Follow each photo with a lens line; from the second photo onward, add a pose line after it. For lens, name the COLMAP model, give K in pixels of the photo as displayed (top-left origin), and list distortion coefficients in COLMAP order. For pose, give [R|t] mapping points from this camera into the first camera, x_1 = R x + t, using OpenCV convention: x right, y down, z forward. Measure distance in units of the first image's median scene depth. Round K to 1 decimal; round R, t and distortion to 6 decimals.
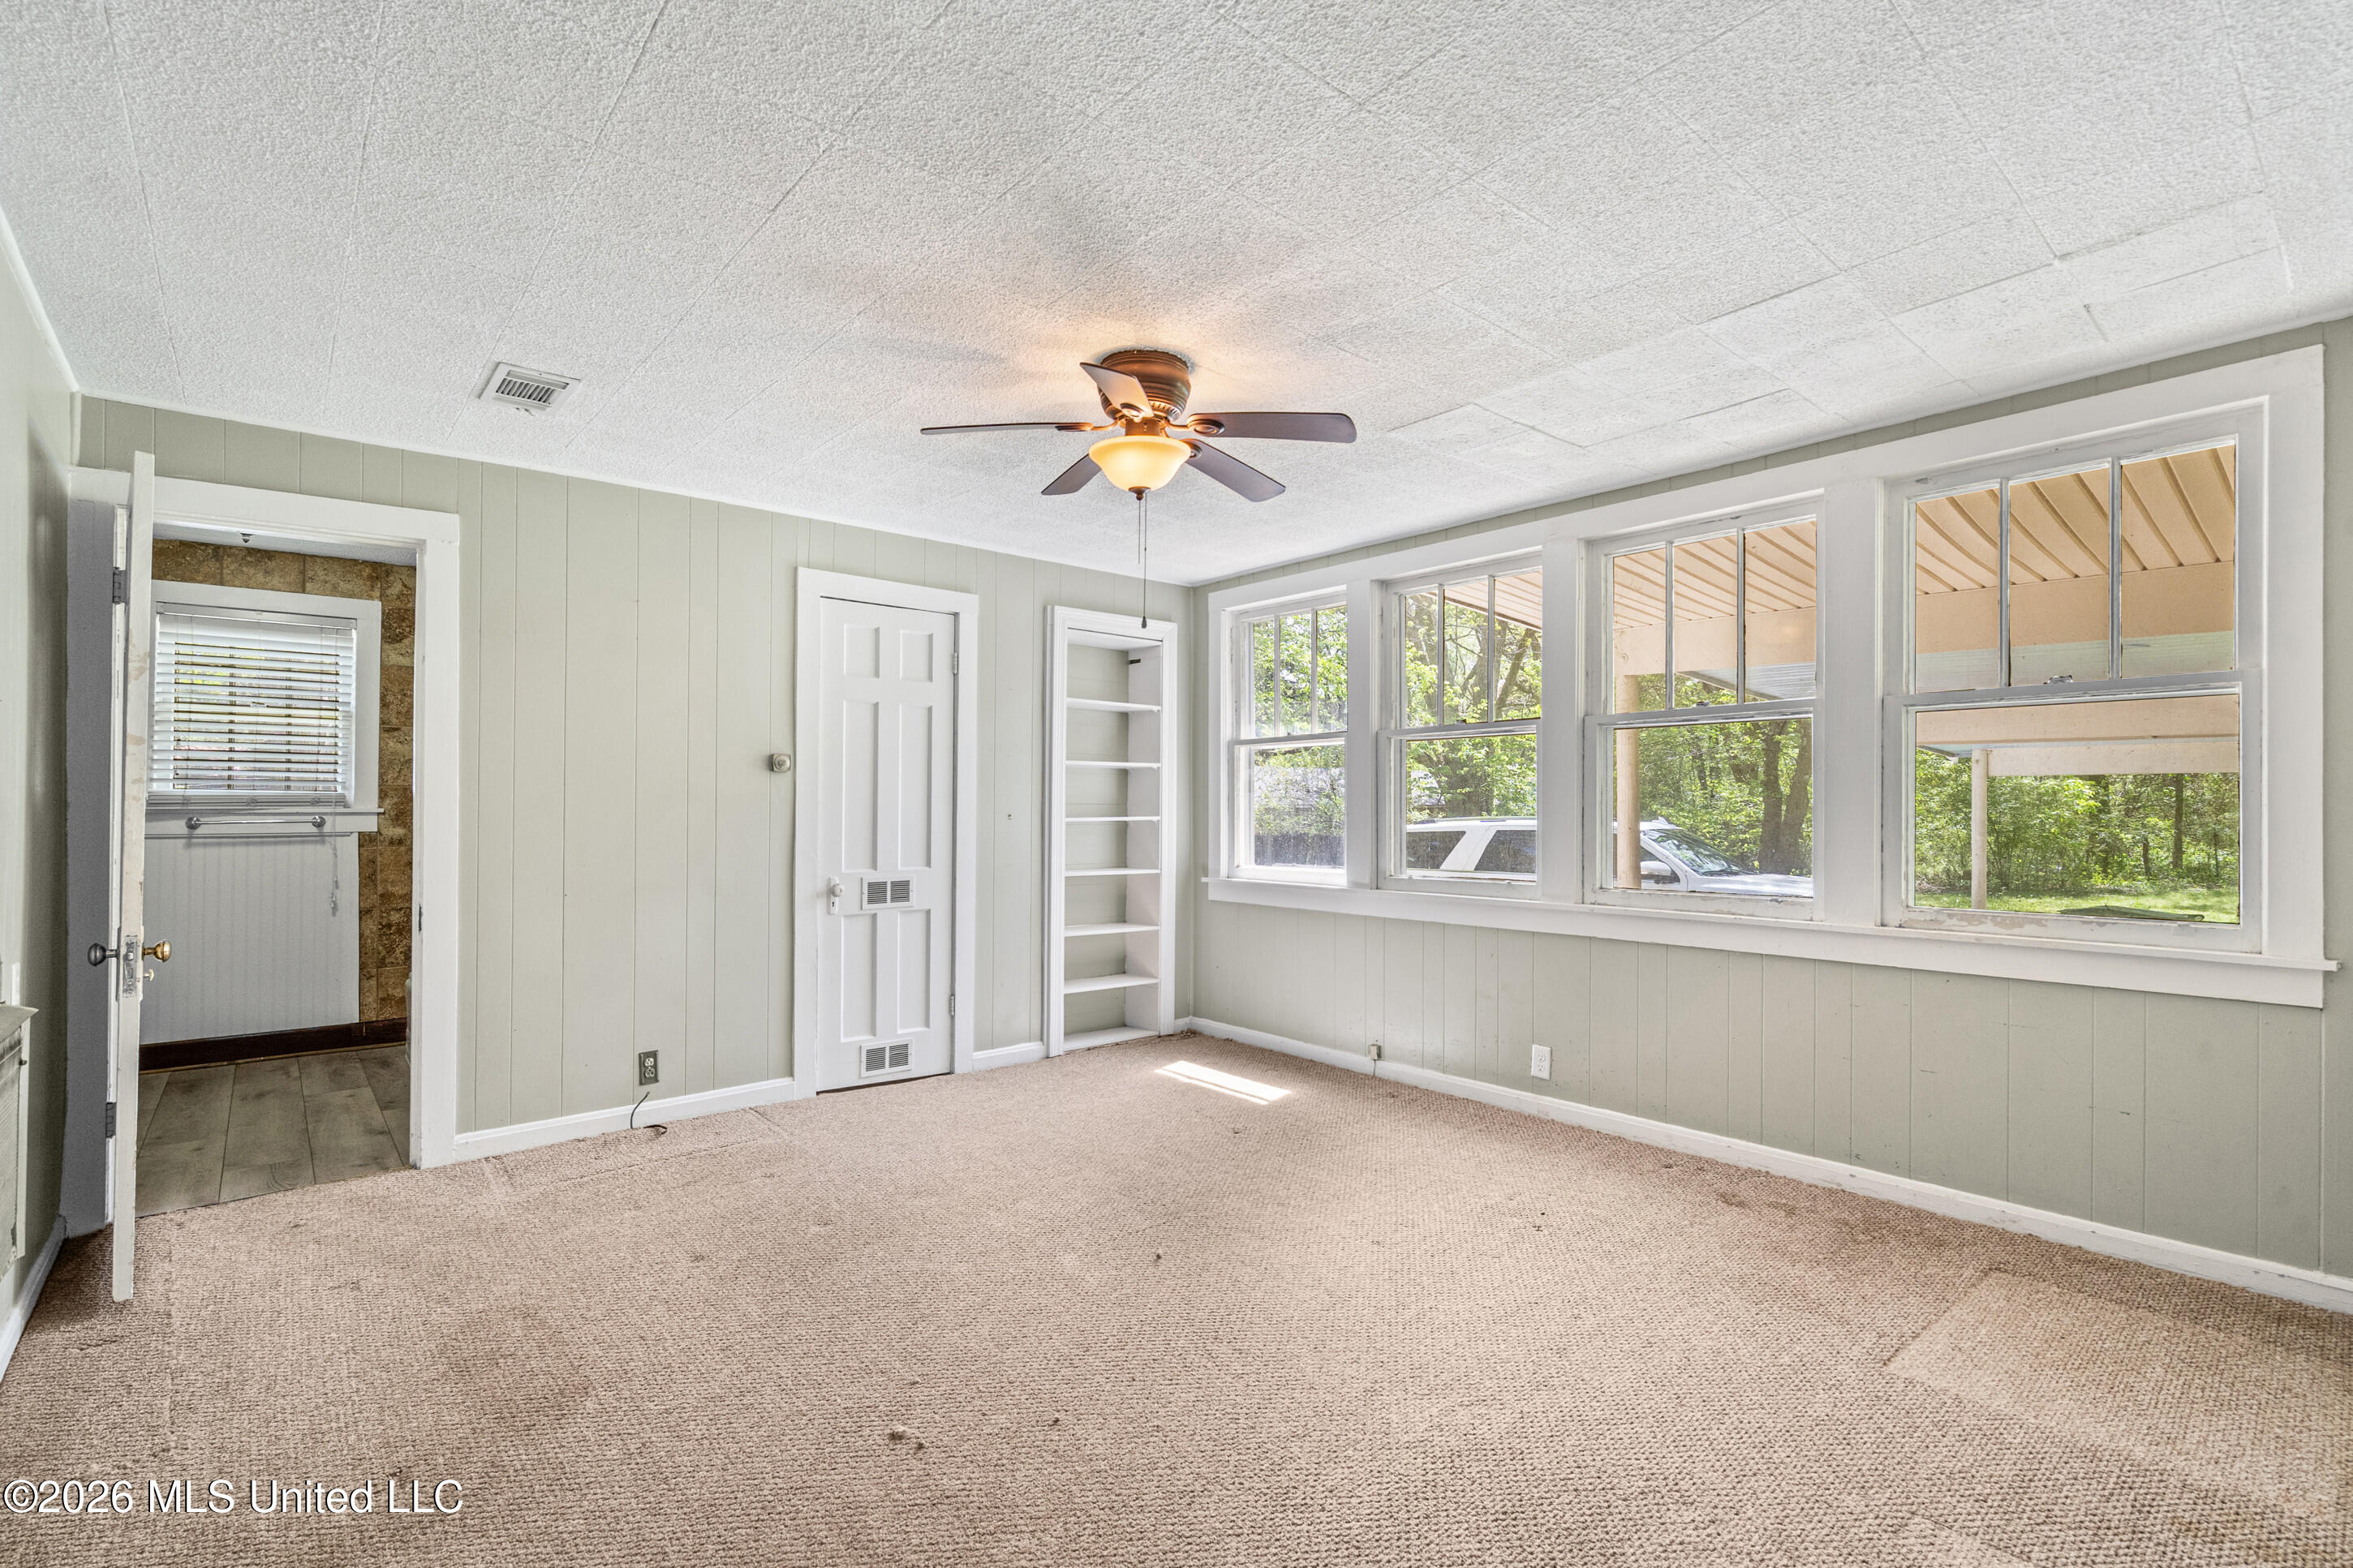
lens RADIAL K [[1073.8, 0, 1180.0], [0, 1073.8, 789.8], [0, 0, 1]] dist [-0.005515, 0.000085]
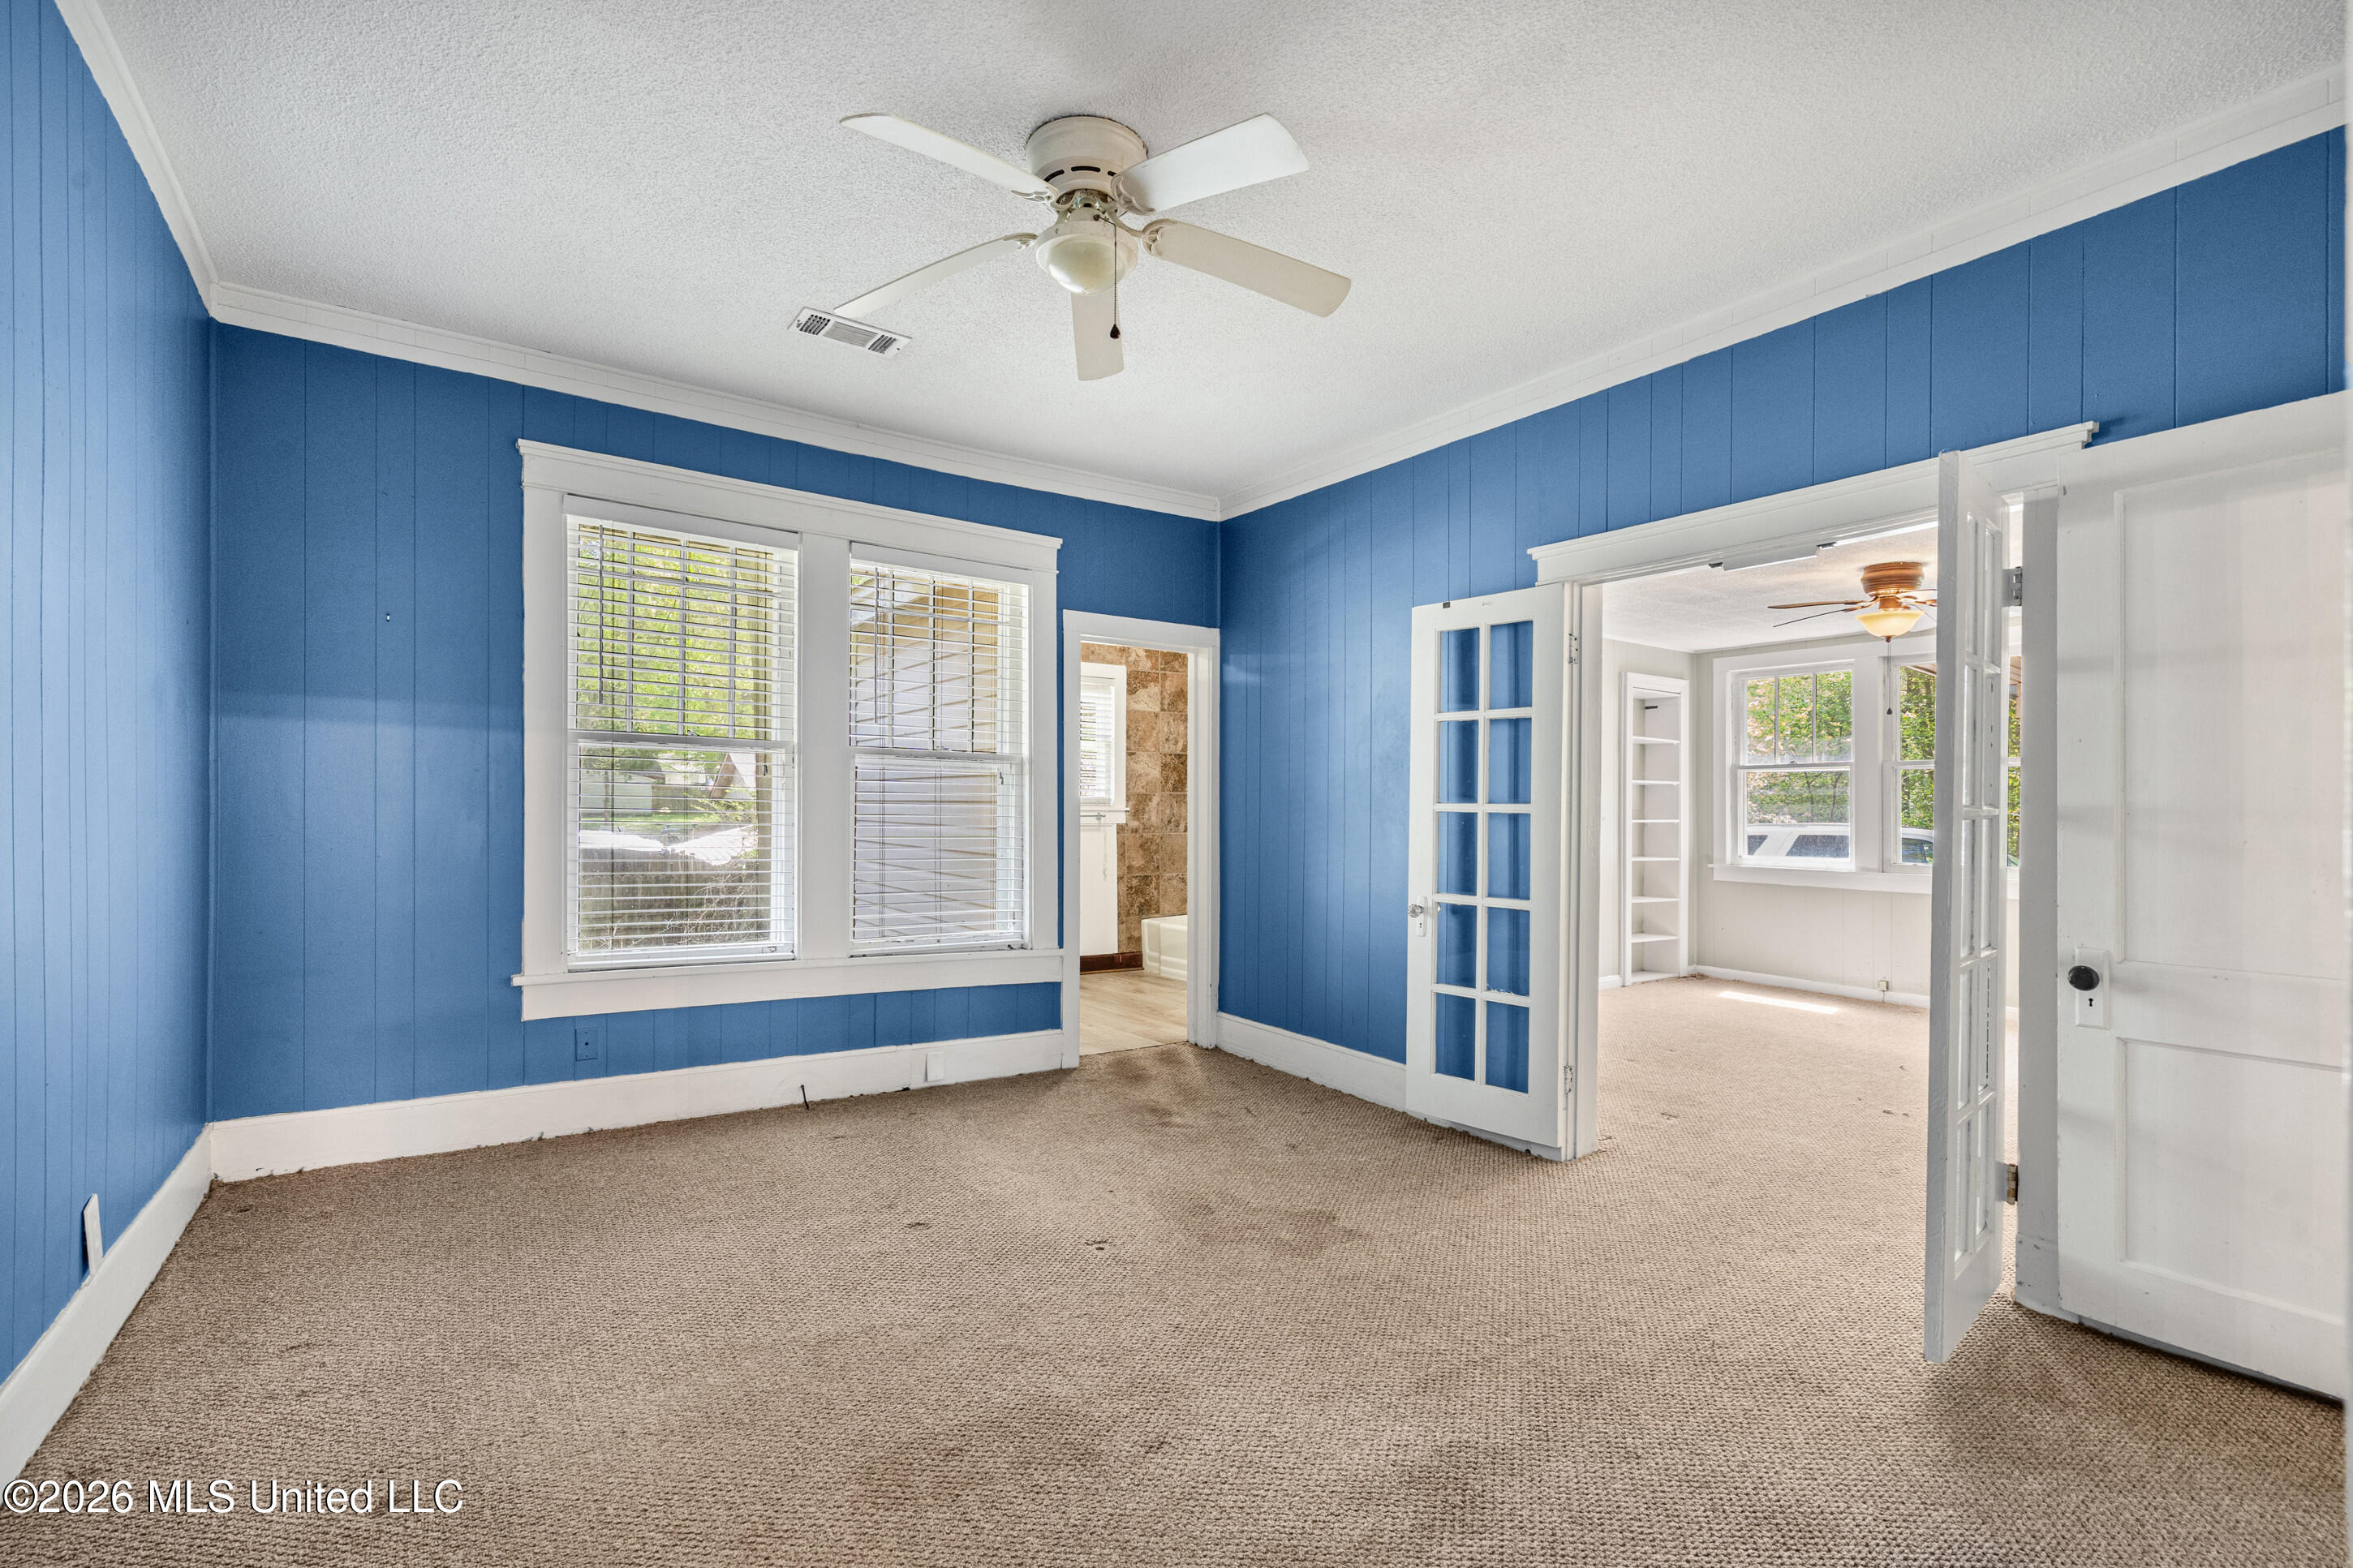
lens RADIAL K [[1073.8, 0, 1173.0], [0, 1073.8, 787.1], [0, 0, 1]] dist [-0.005515, 0.000085]
pose [[0.995027, 0.009717, -0.099126, -0.541840], [-0.009815, 0.999952, -0.000501, -0.010749], [0.099116, 0.001471, 0.995075, -0.456314]]
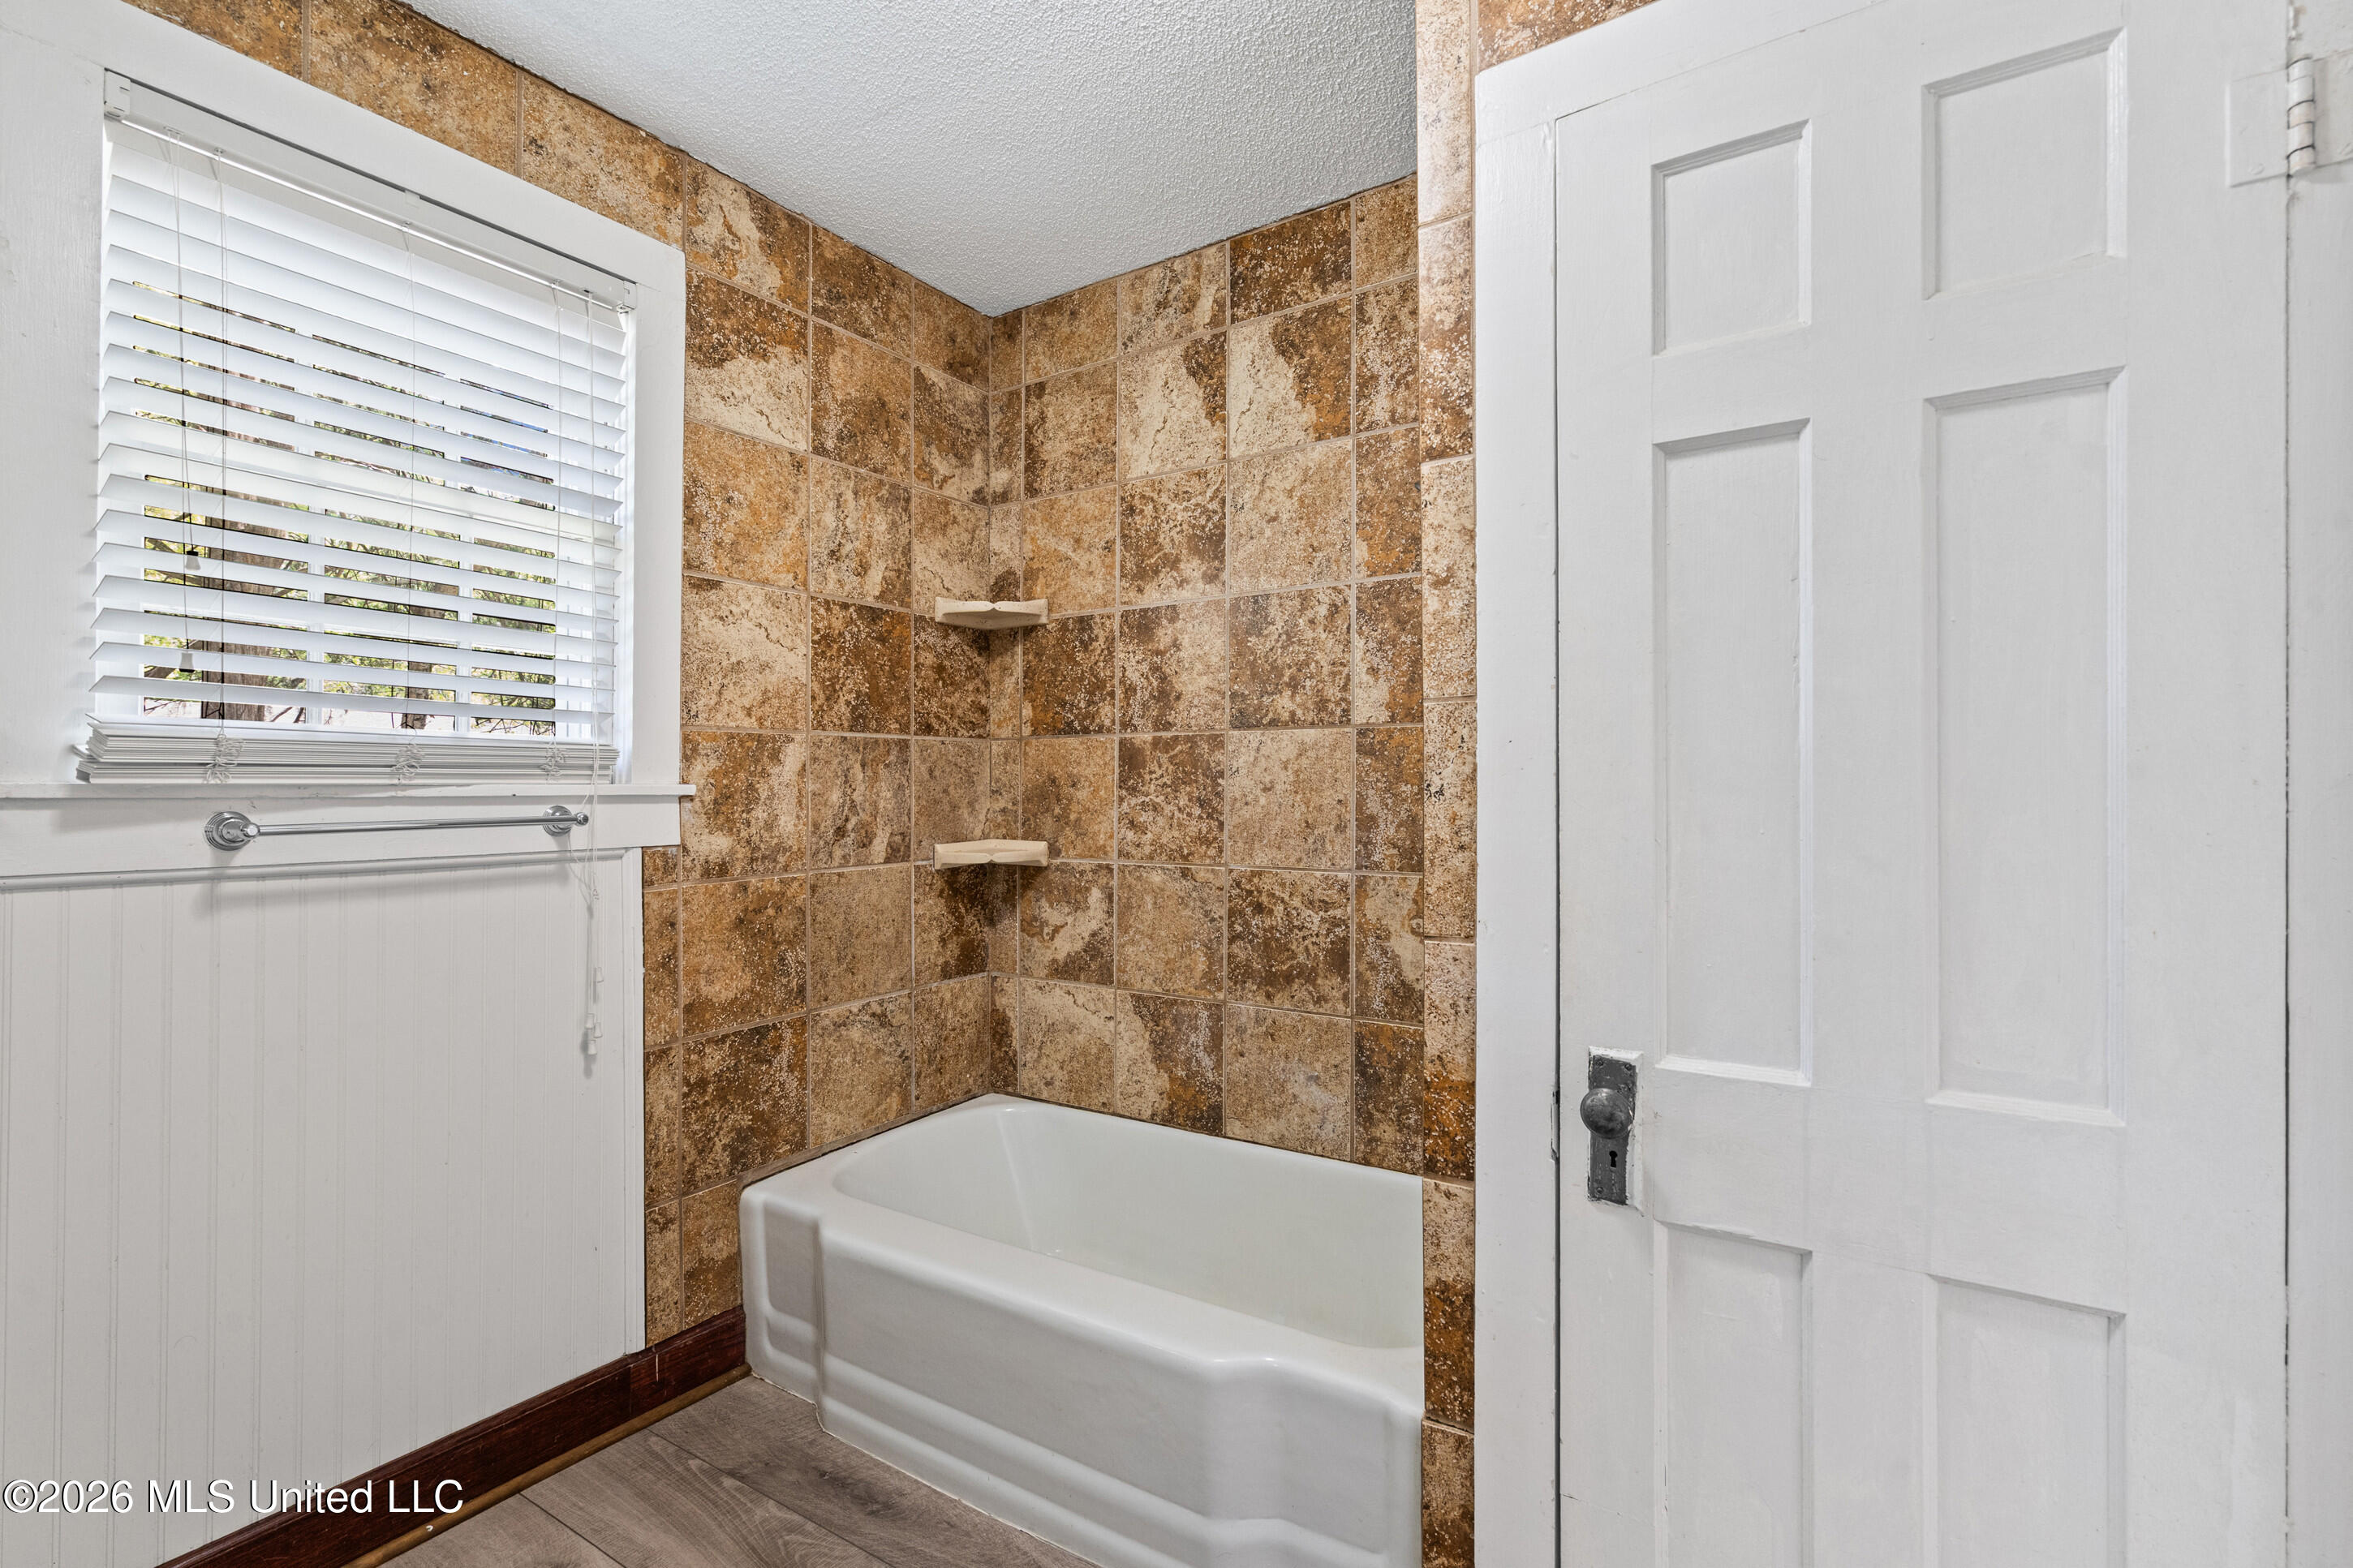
lens RADIAL K [[1073.8, 0, 1176.1], [0, 1073.8, 774.8], [0, 0, 1]] dist [-0.005515, 0.000085]
pose [[0.953319, 0.016897, 0.301491, -0.698003], [-0.021185, 0.999716, 0.010959, 0.005876], [-0.301220, -0.016834, 0.953406, 0.578458]]
